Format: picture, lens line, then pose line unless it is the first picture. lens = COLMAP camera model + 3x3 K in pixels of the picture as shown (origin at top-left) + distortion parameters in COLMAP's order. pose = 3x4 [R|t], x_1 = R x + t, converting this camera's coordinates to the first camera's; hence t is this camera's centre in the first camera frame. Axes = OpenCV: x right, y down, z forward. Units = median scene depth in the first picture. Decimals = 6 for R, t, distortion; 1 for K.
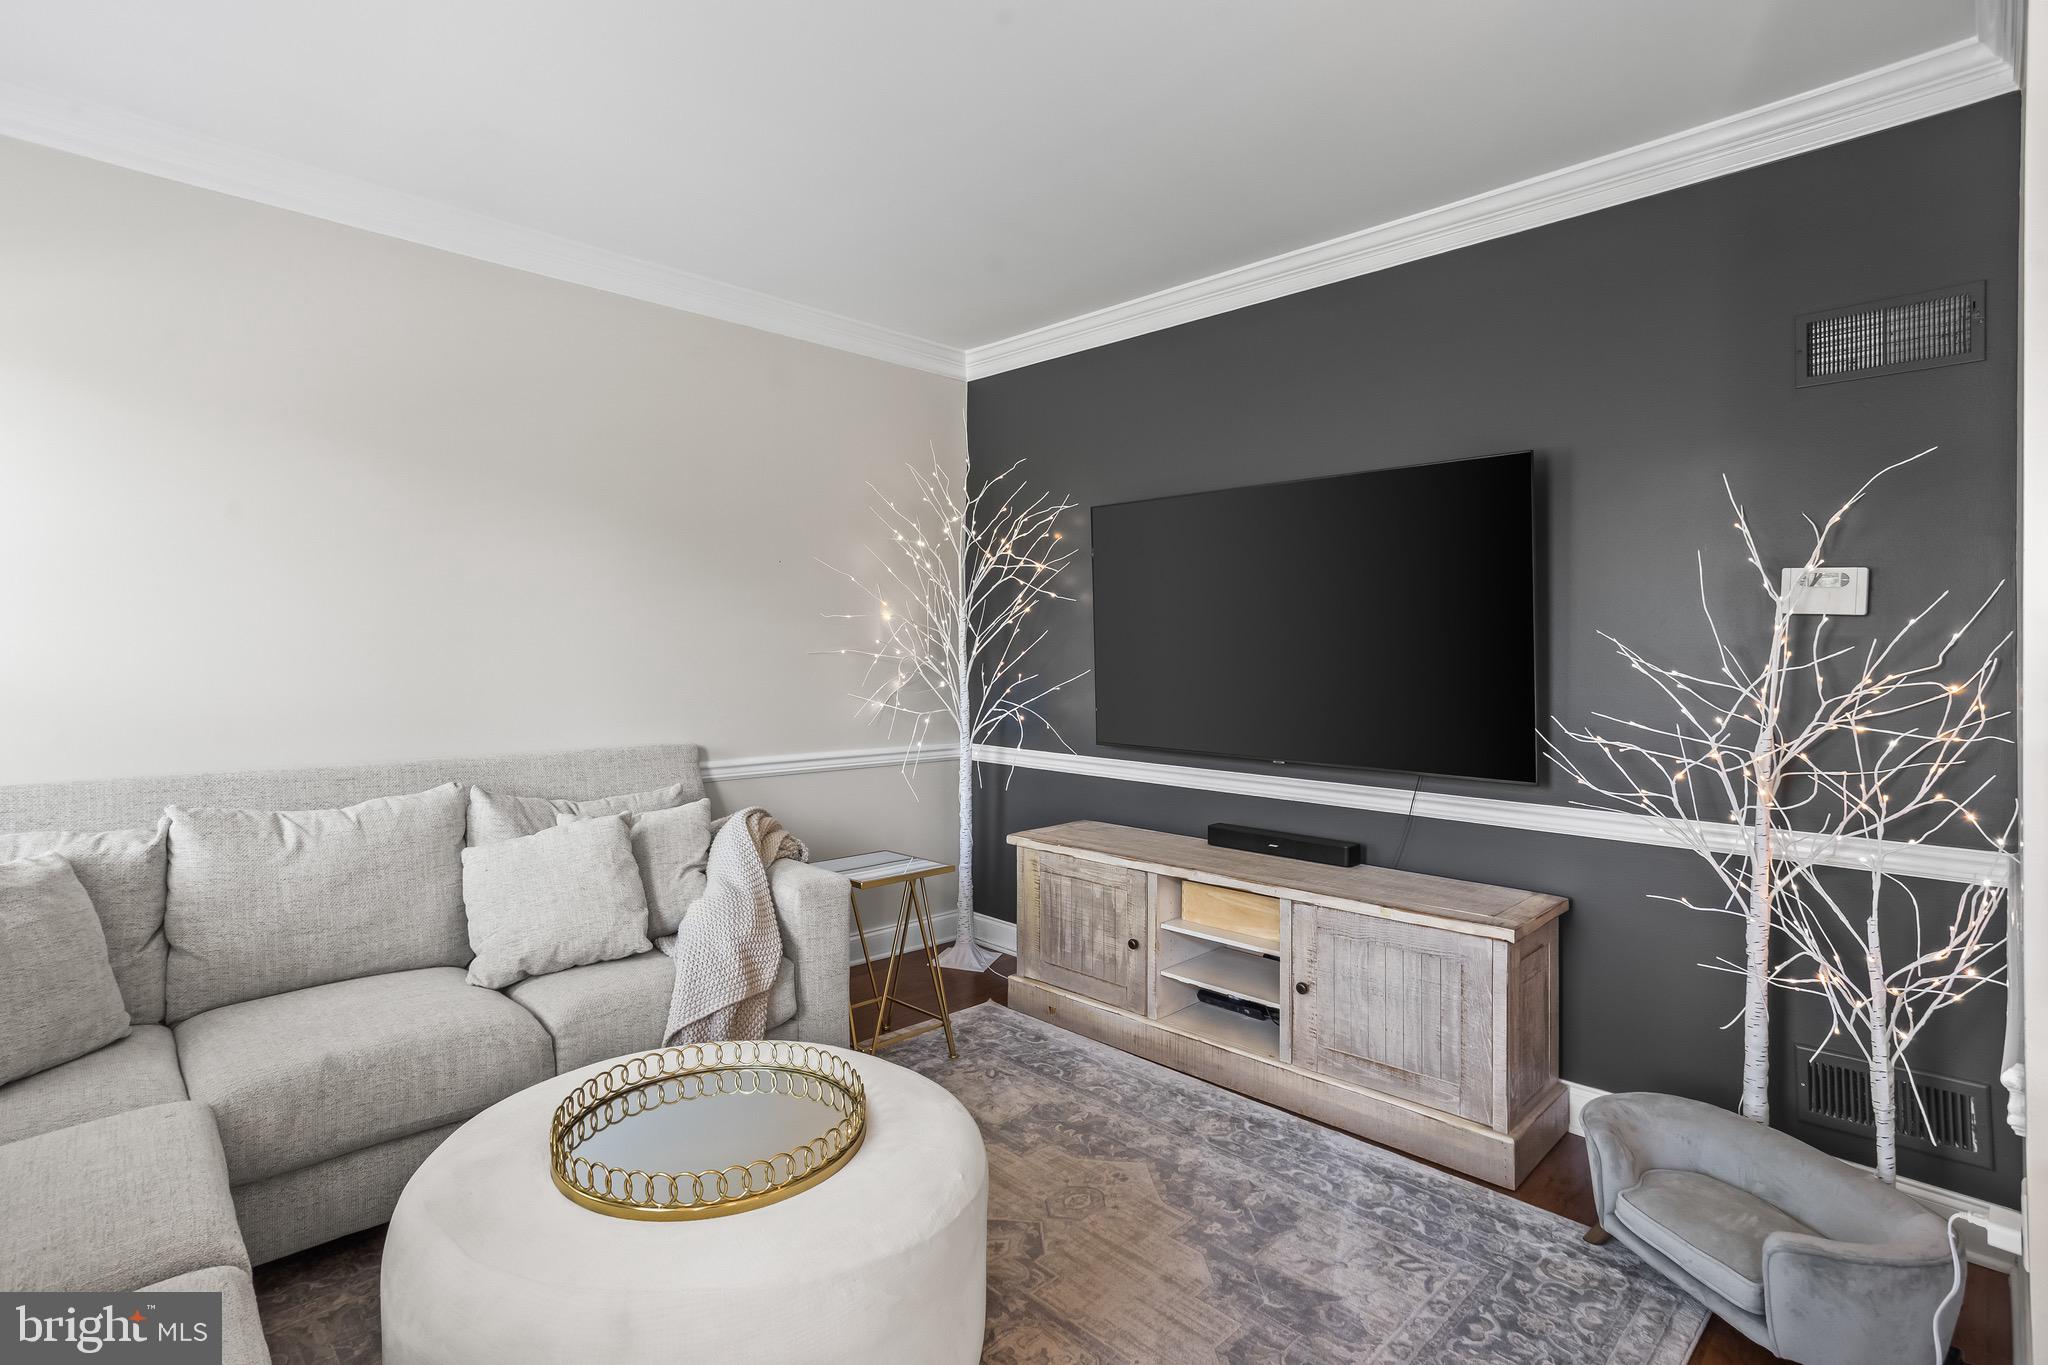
lens RADIAL K [[990.1, 0, 1031.4], [0, 990.1, 646.9], [0, 0, 1]] dist [-0.032079, 0.017137]
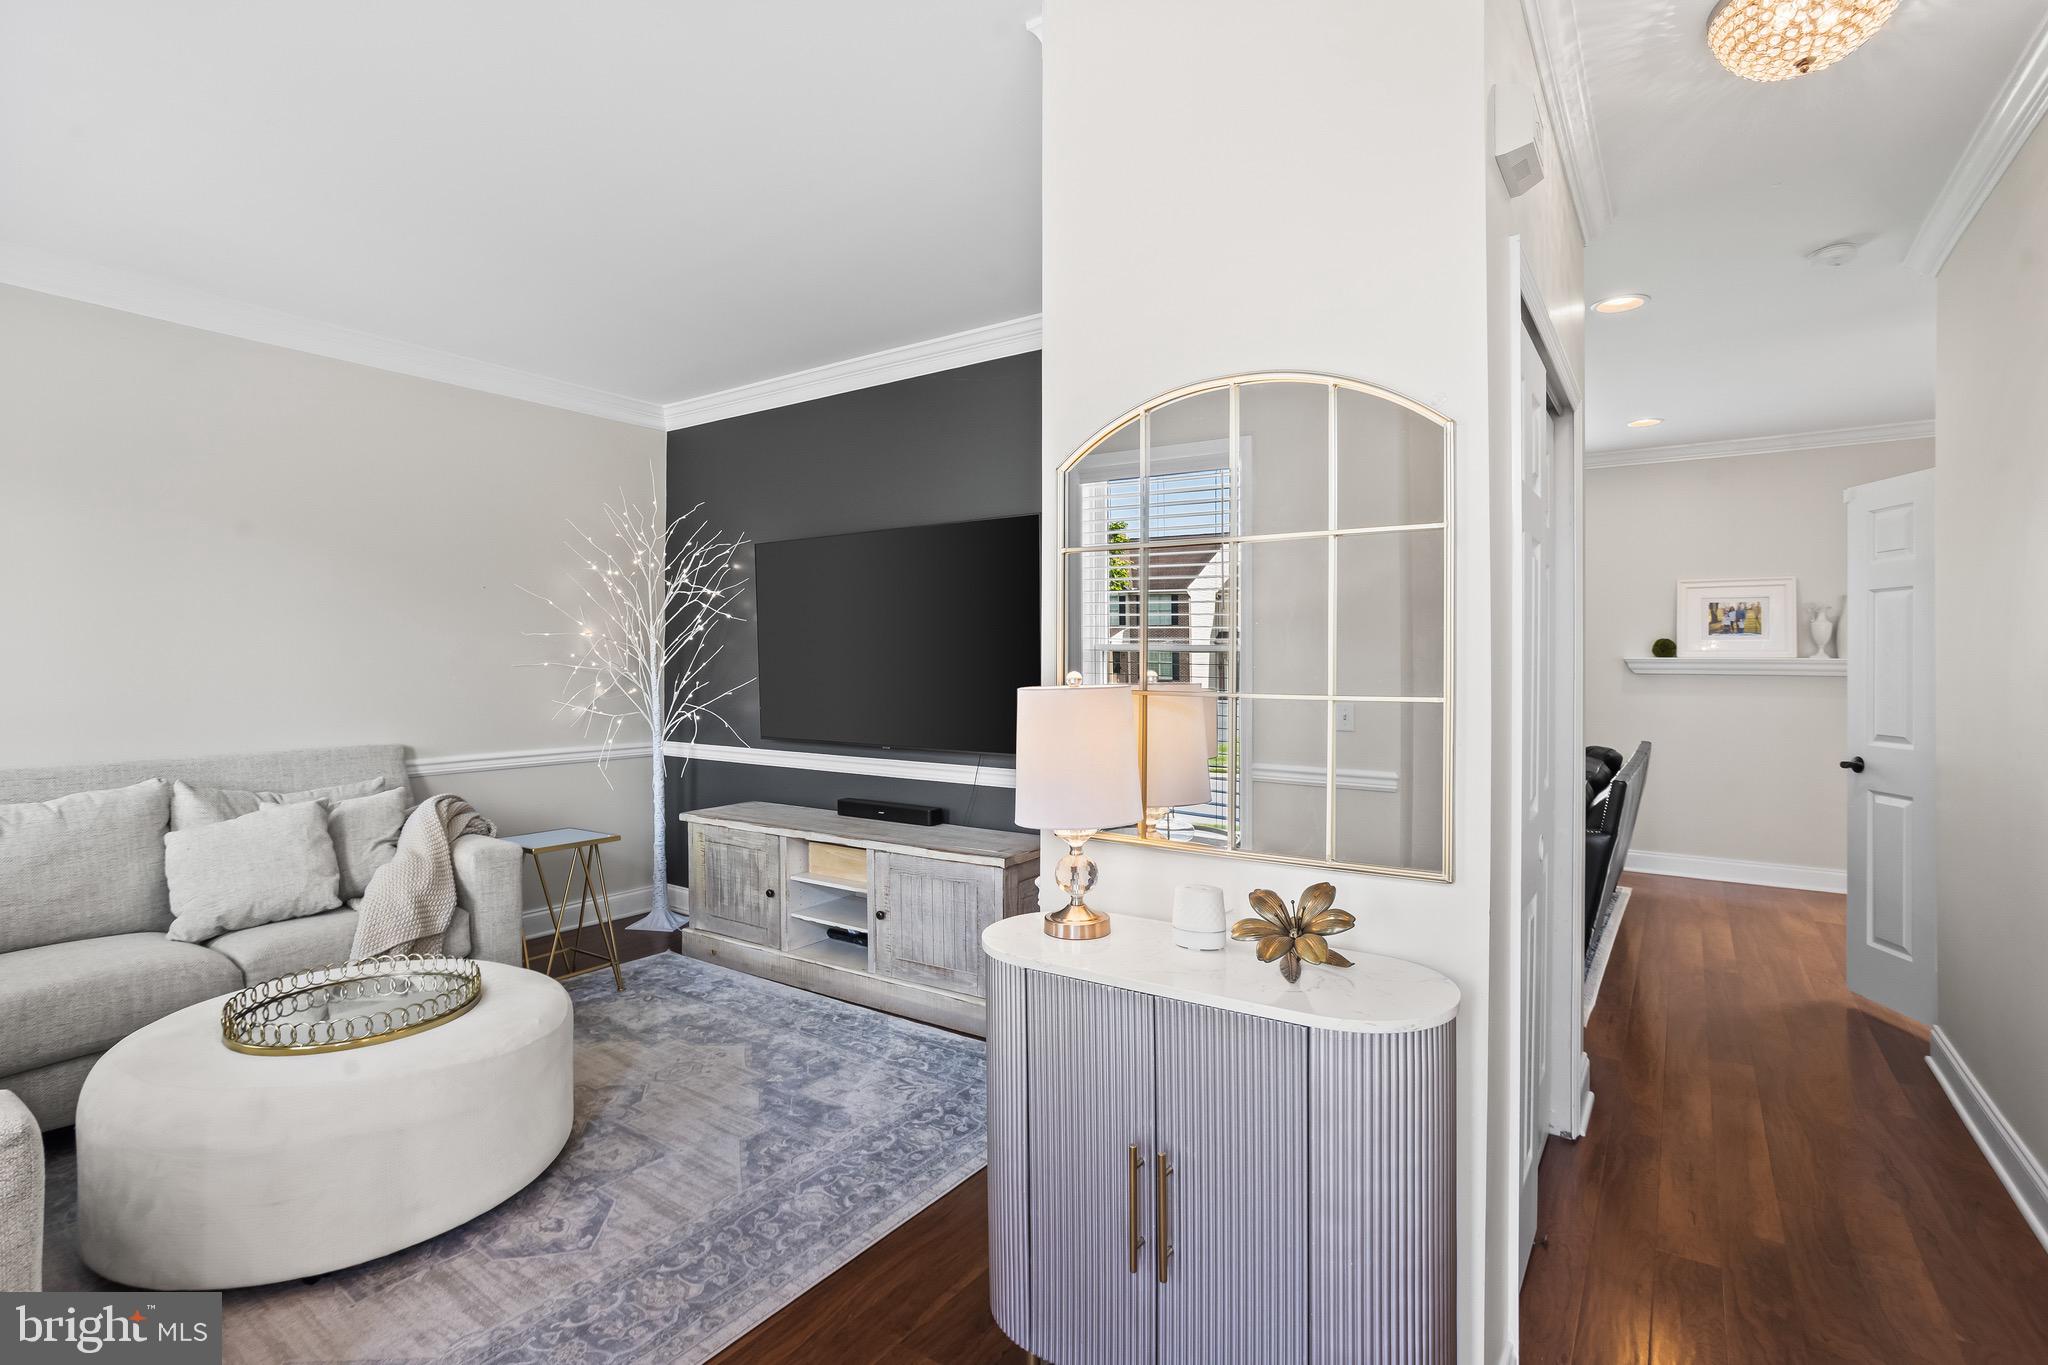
lens RADIAL K [[990.1, 0, 1045.3], [0, 990.1, 668.0], [0, 0, 1]] dist [-0.032079, 0.017137]
pose [[0.982924, -0.004061, 0.183968, 0.240445], [0.002350, 0.999952, 0.009521, 0.000235], [-0.183998, -0.008926, 0.982886, -0.338890]]
